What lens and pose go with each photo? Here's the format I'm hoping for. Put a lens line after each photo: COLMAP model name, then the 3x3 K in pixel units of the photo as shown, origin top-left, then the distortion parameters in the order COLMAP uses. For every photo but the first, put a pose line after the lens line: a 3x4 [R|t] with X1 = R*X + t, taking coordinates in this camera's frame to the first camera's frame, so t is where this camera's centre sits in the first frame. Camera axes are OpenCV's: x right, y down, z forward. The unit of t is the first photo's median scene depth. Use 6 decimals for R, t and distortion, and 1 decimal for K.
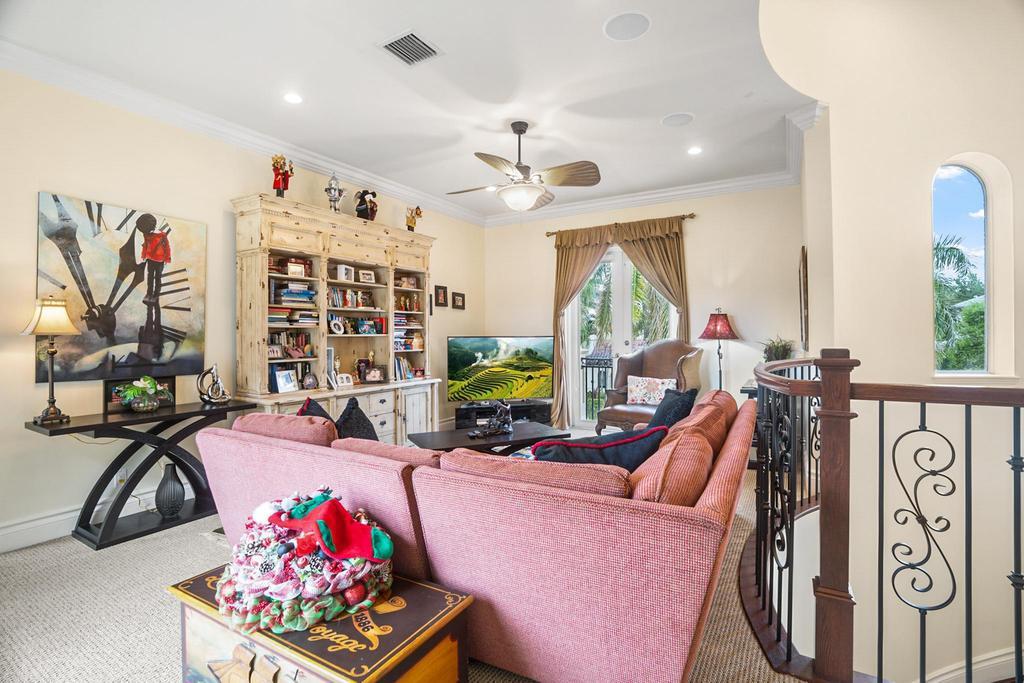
lens RADIAL K [[476.4, 0, 515.2], [0, 476.4, 334.3], [0, 0, 1]] dist [-0.071619, 0.027493]
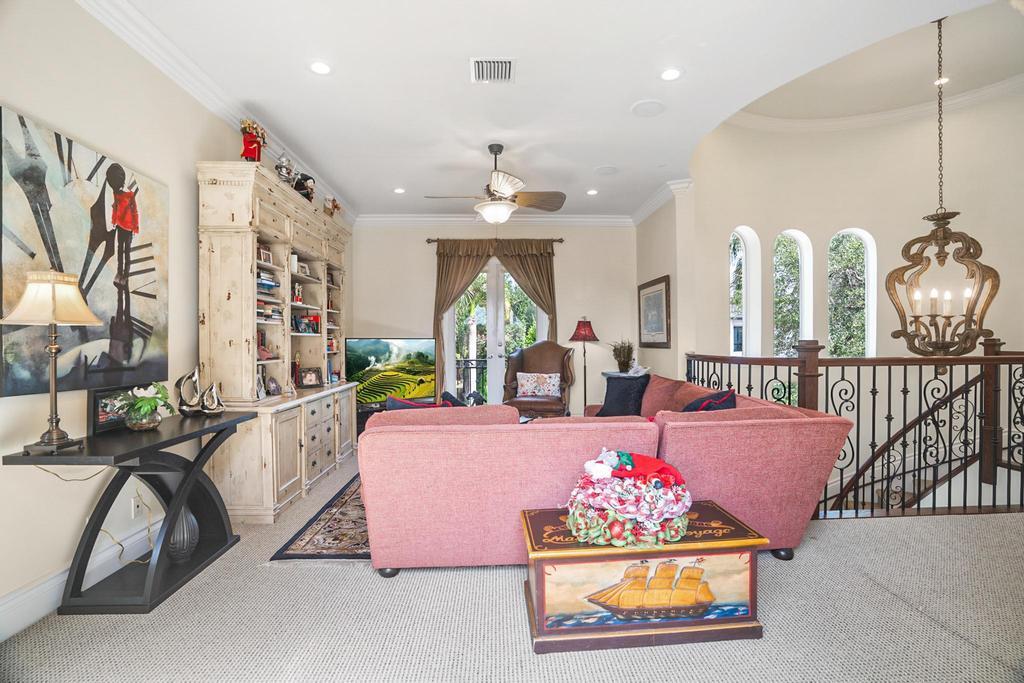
lens RADIAL K [[477.9, 0, 520.1], [0, 477.9, 345.2], [0, 0, 1]] dist [-0.071911, 0.025880]
pose [[0.836496, -0.001330, 0.547971, -0.645628], [-0.002629, 0.999976, 0.006440, 0.020870], [-0.547966, -0.006828, 0.836473, 0.030787]]
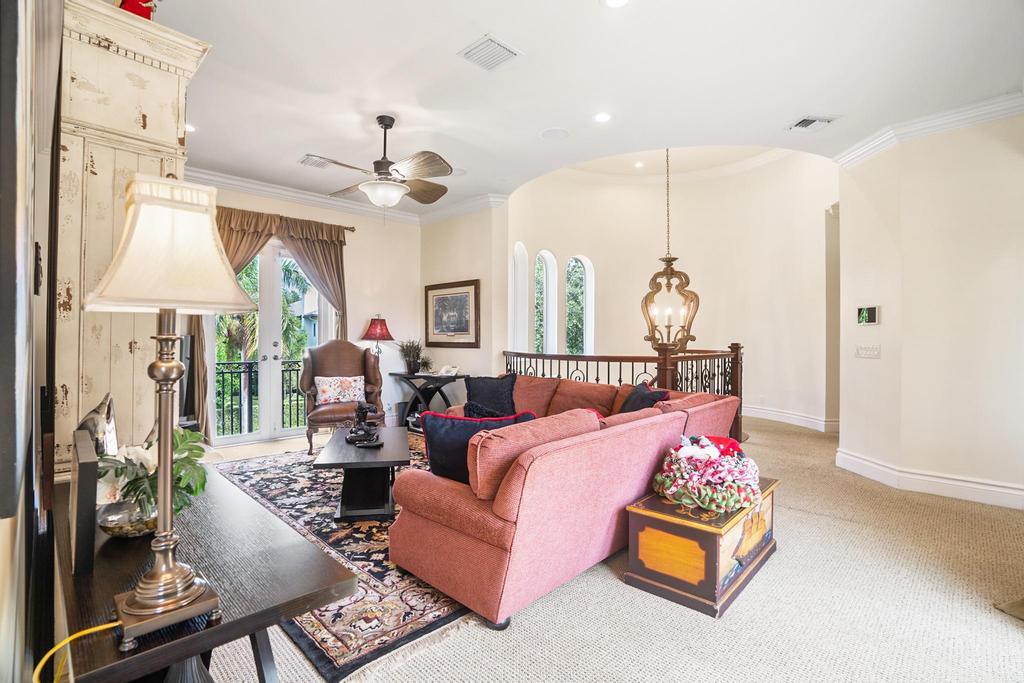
lens RADIAL K [[476.4, 0, 515.2], [0, 476.4, 334.3], [0, 0, 1]] dist [-0.071619, 0.027493]
pose [[0.234654, 0.016235, 0.971943, -1.007634], [-0.010065, 0.999848, -0.014271, 0.013745], [-0.972027, -0.006434, 0.234782, 0.595720]]
